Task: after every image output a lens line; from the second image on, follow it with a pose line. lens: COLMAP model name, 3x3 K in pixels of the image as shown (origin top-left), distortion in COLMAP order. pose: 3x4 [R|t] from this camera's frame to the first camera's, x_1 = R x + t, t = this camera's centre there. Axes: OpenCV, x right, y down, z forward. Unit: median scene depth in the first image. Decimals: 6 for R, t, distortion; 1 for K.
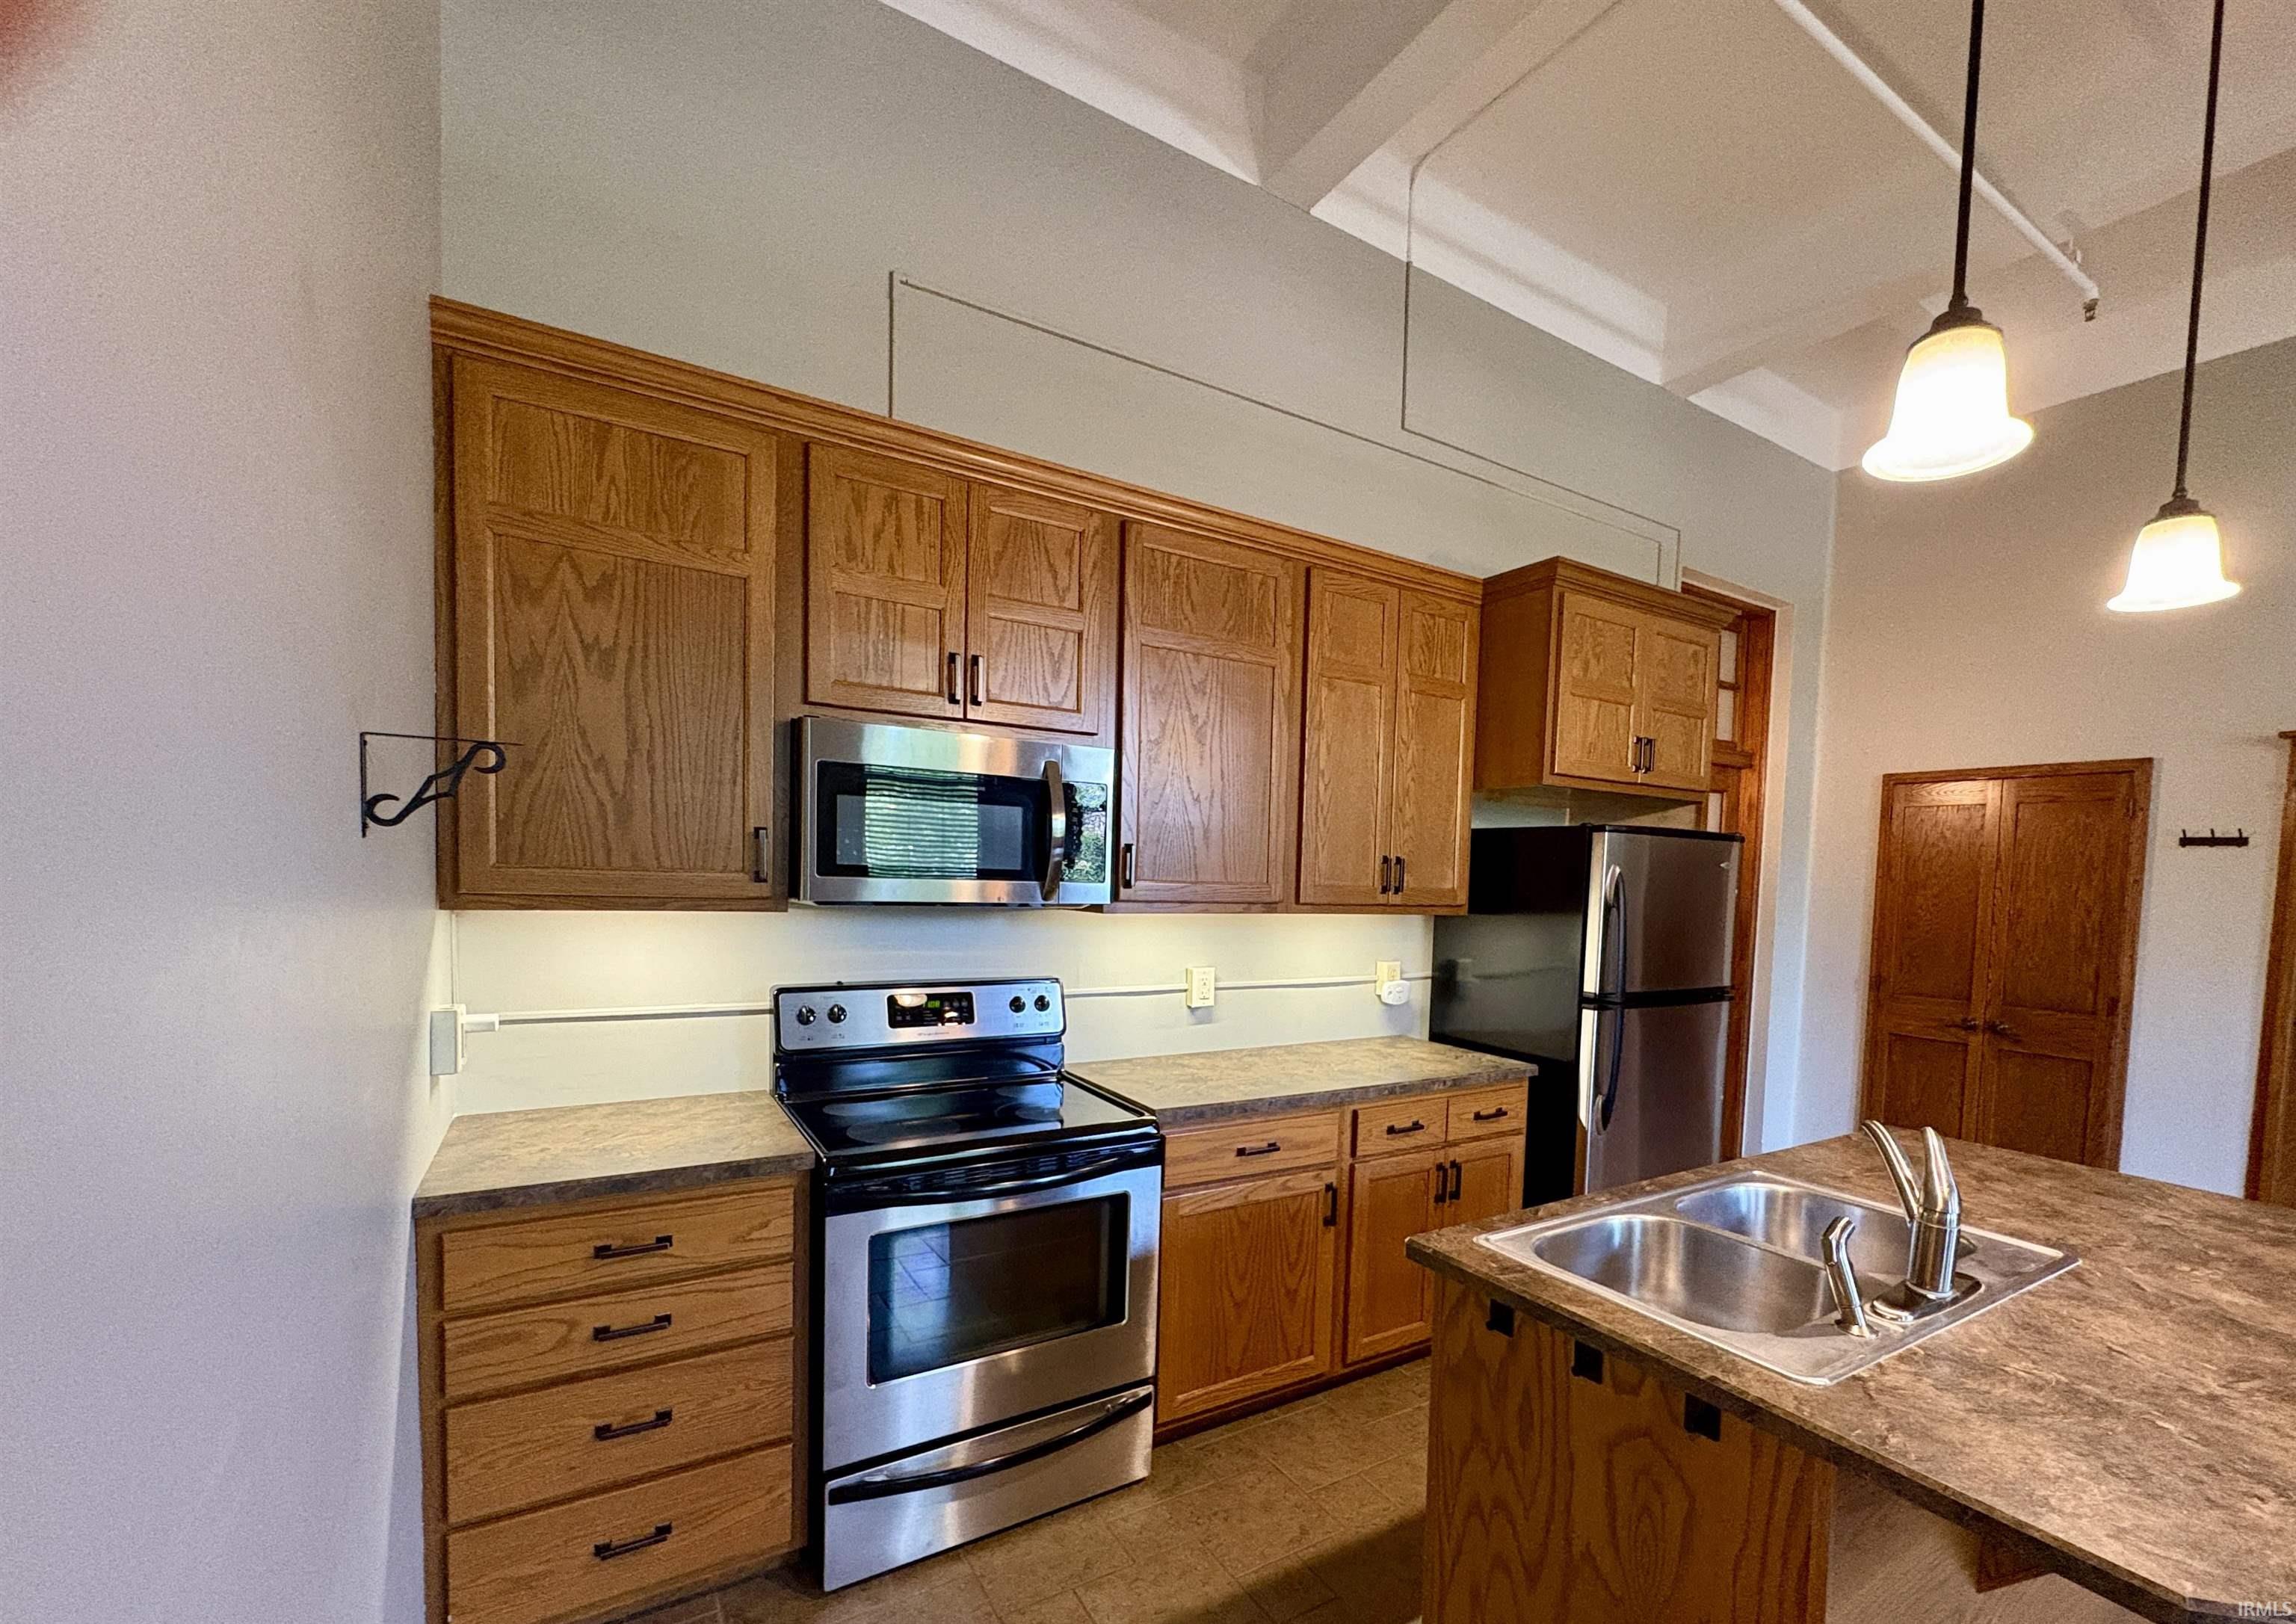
lens RADIAL K [[996.0, 0, 1248.7], [0, 996.0, 934.6], [0, 0, 1]] dist [0.001672, 0.000334]
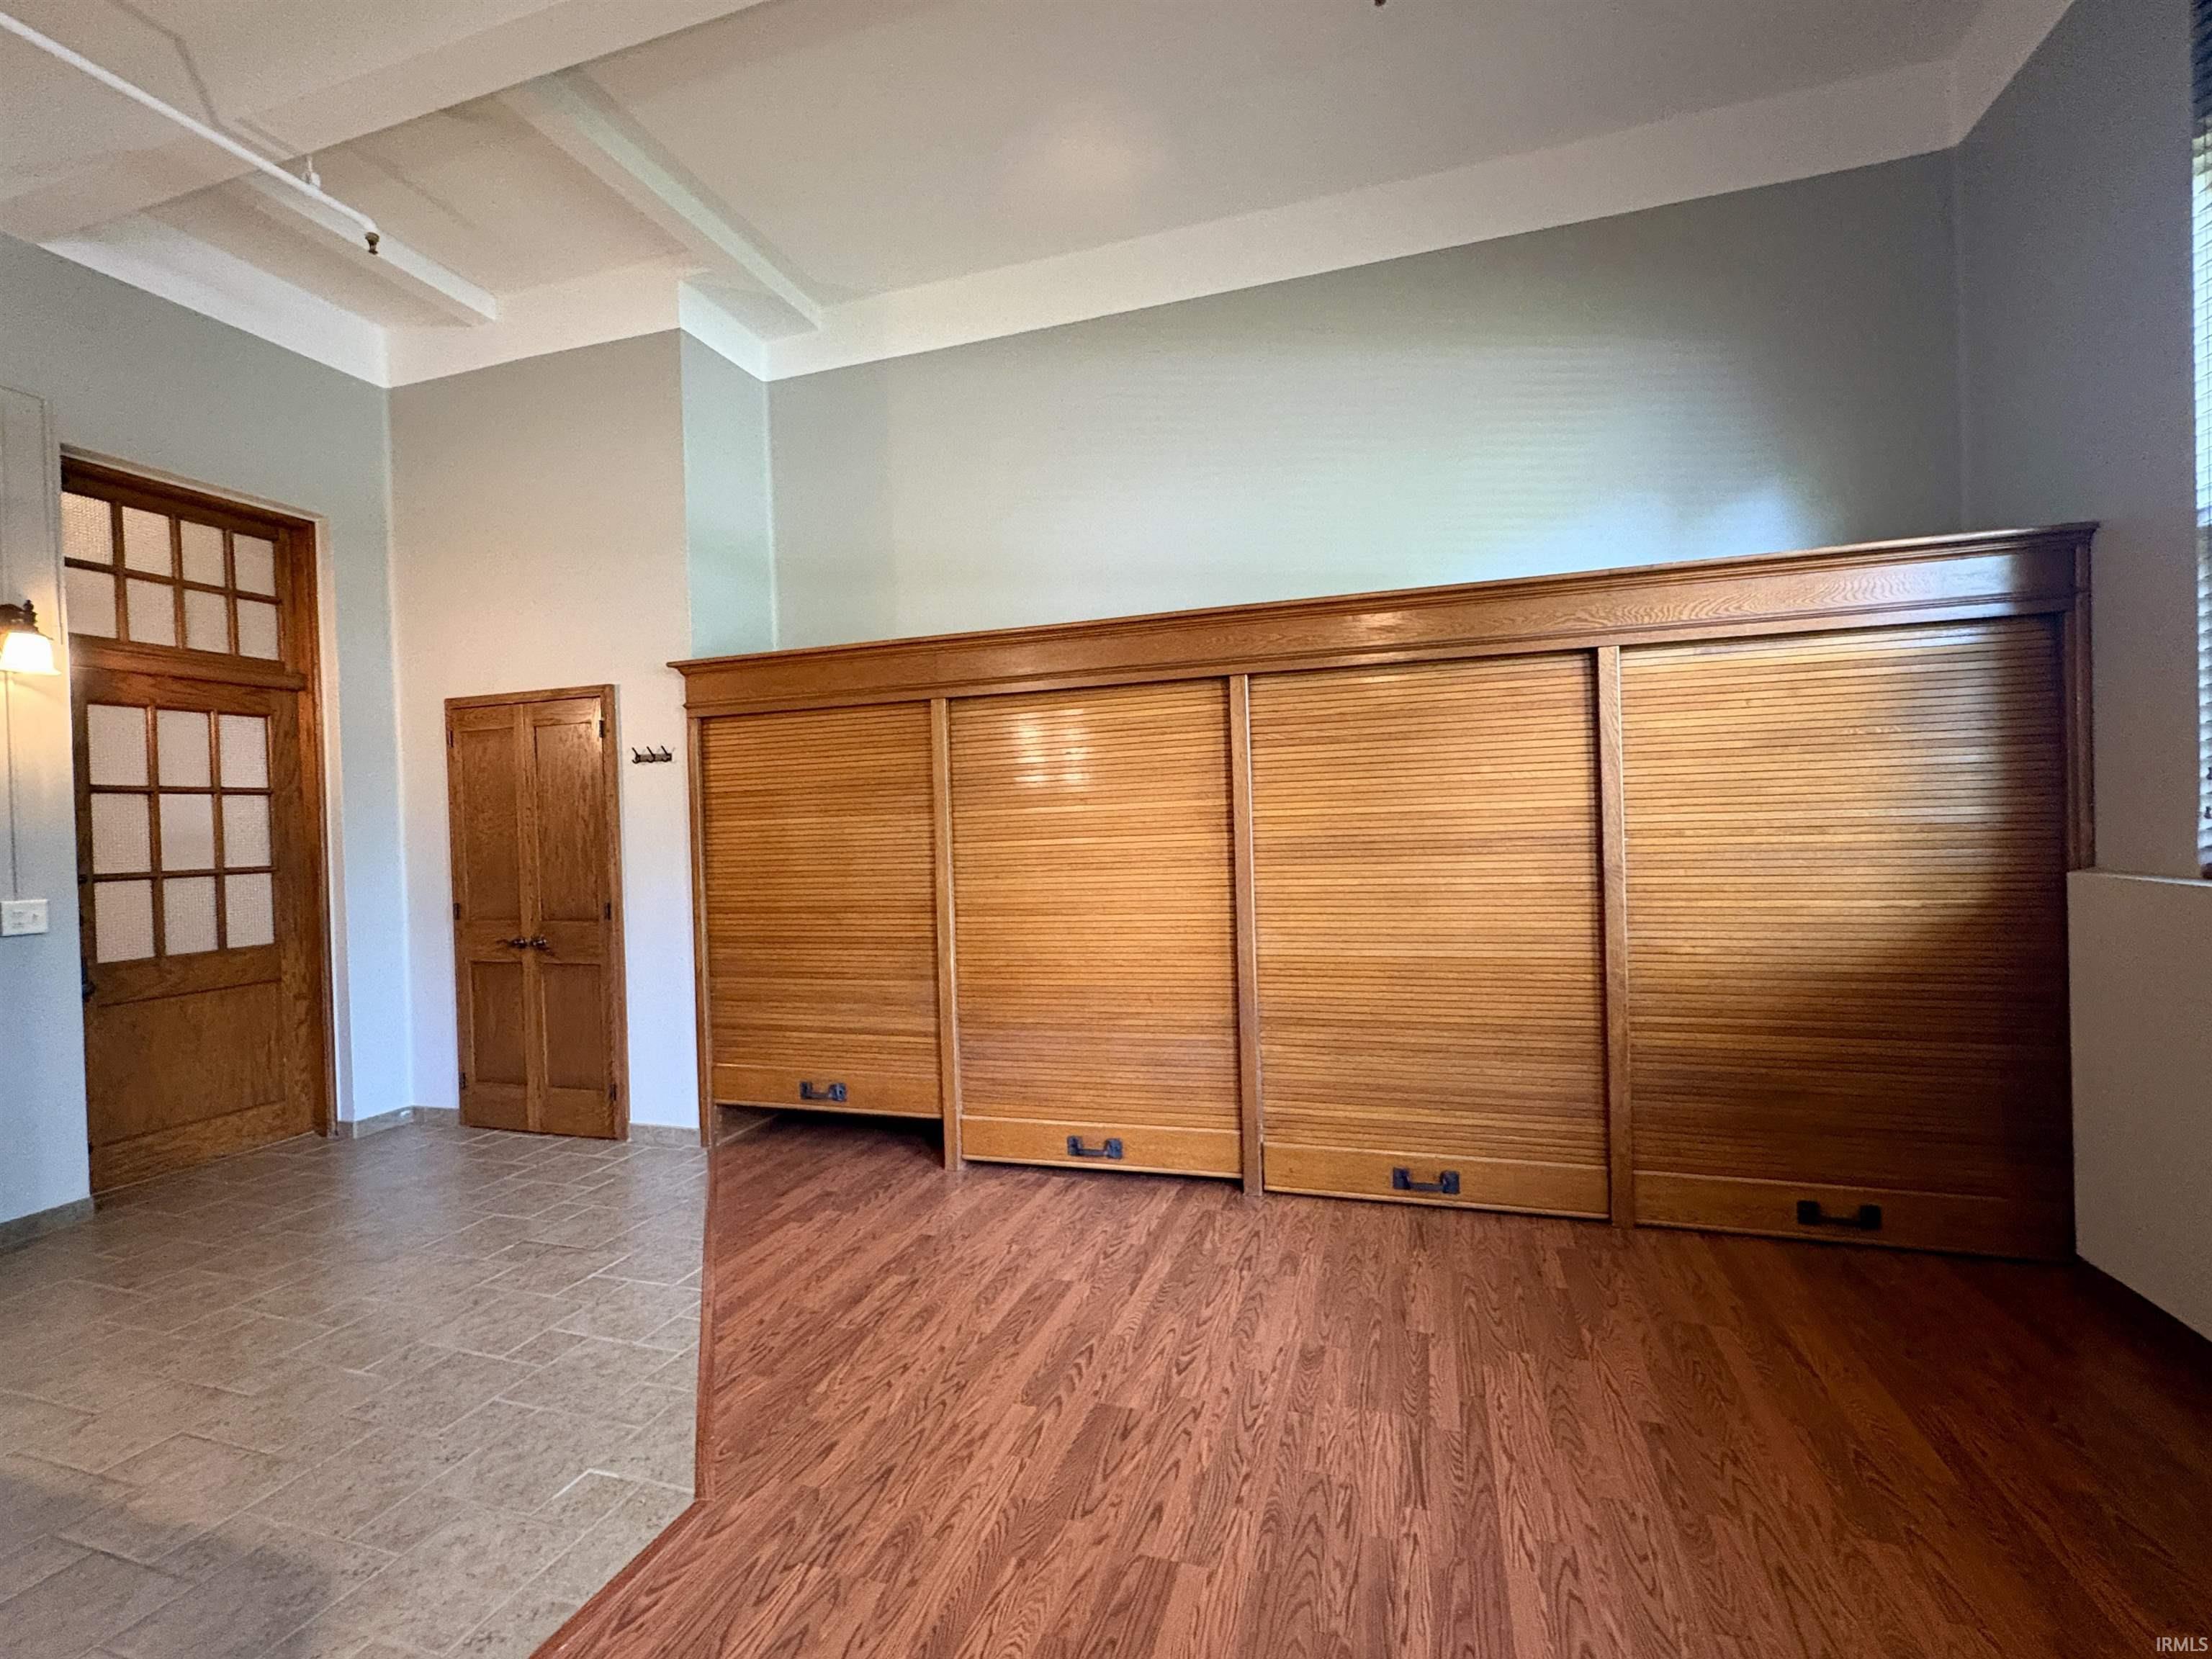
lens RADIAL K [[983.5, 0, 1106.0], [0, 983.5, 829.5], [0, 0, 1]] dist [-0.000160, 0.000285]
pose [[0.781233, -0.058721, 0.621472, 1.080807], [0.092107, 0.995512, -0.021722, 0.097499], [-0.617407, 0.074211, 0.783135, -0.308009]]
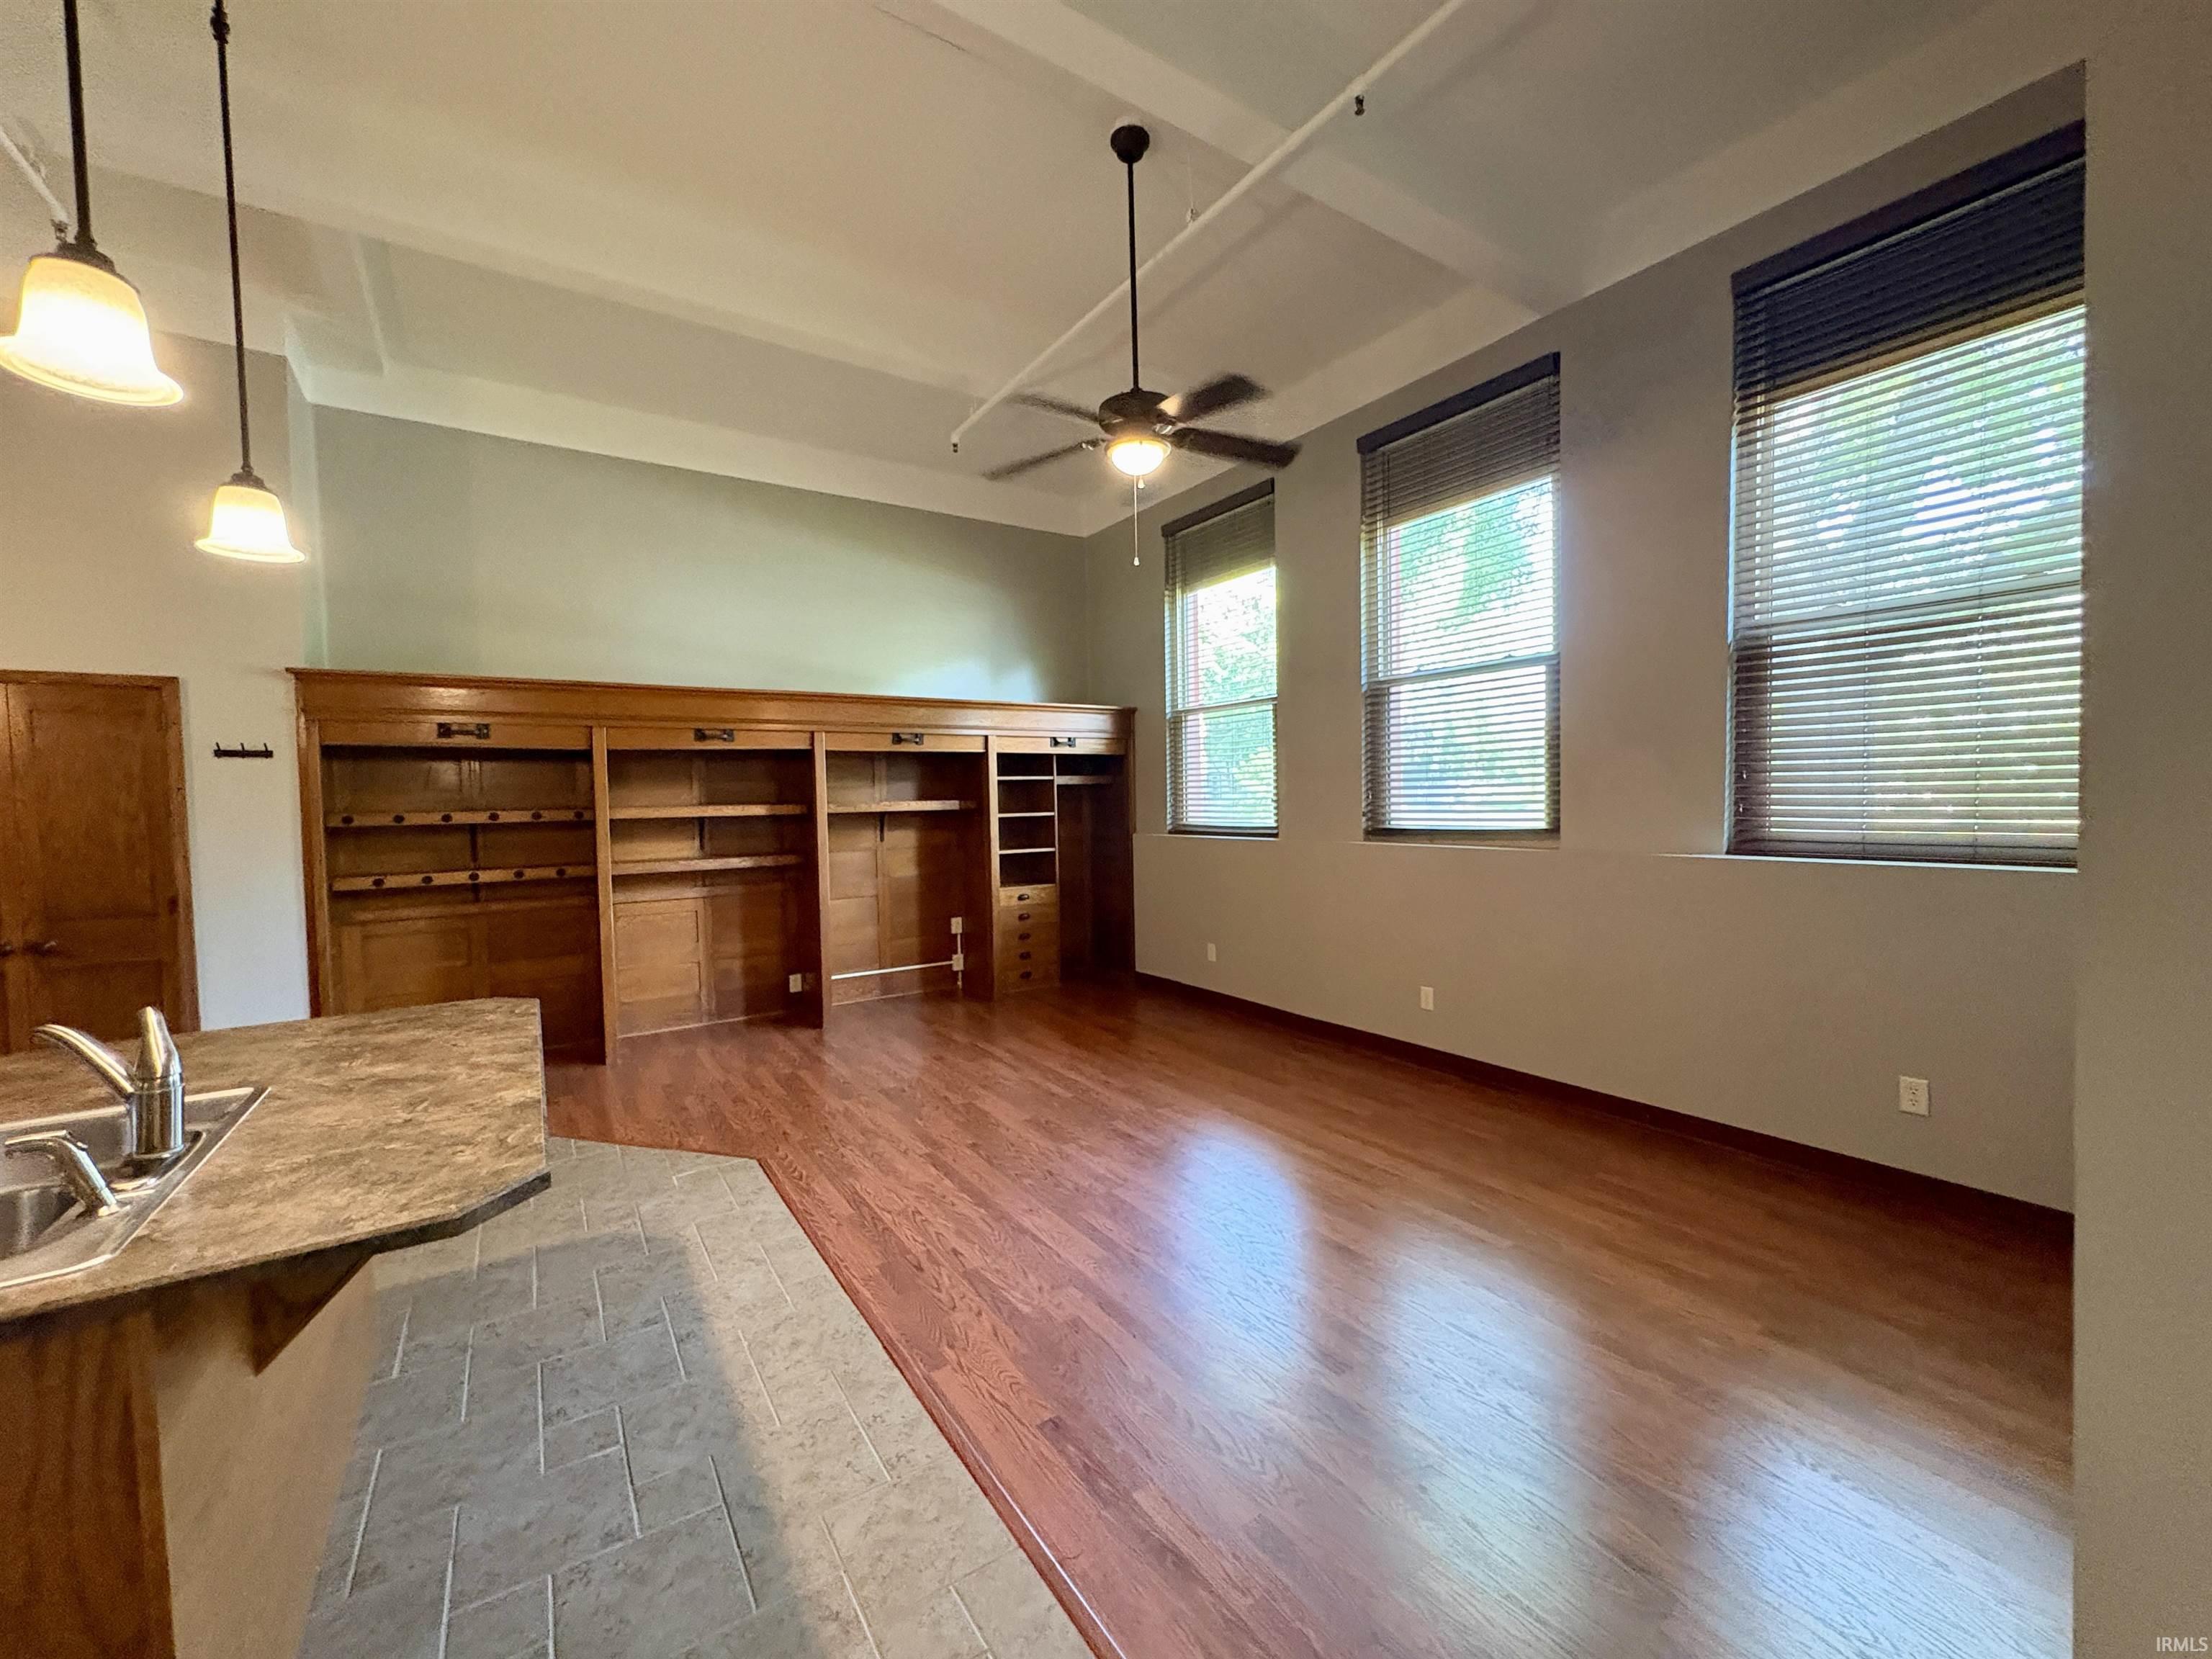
lens RADIAL K [[880.8, 0, 1106.0], [0, 880.8, 829.5], [0, 0, 1]] dist [-0.000336, 0.000293]
pose [[-0.002971, -0.066107, 0.997808, -0.142364], [0.081795, 0.994453, 0.066128, 0.017893], [-0.996645, 0.081812, 0.002453, -0.027904]]
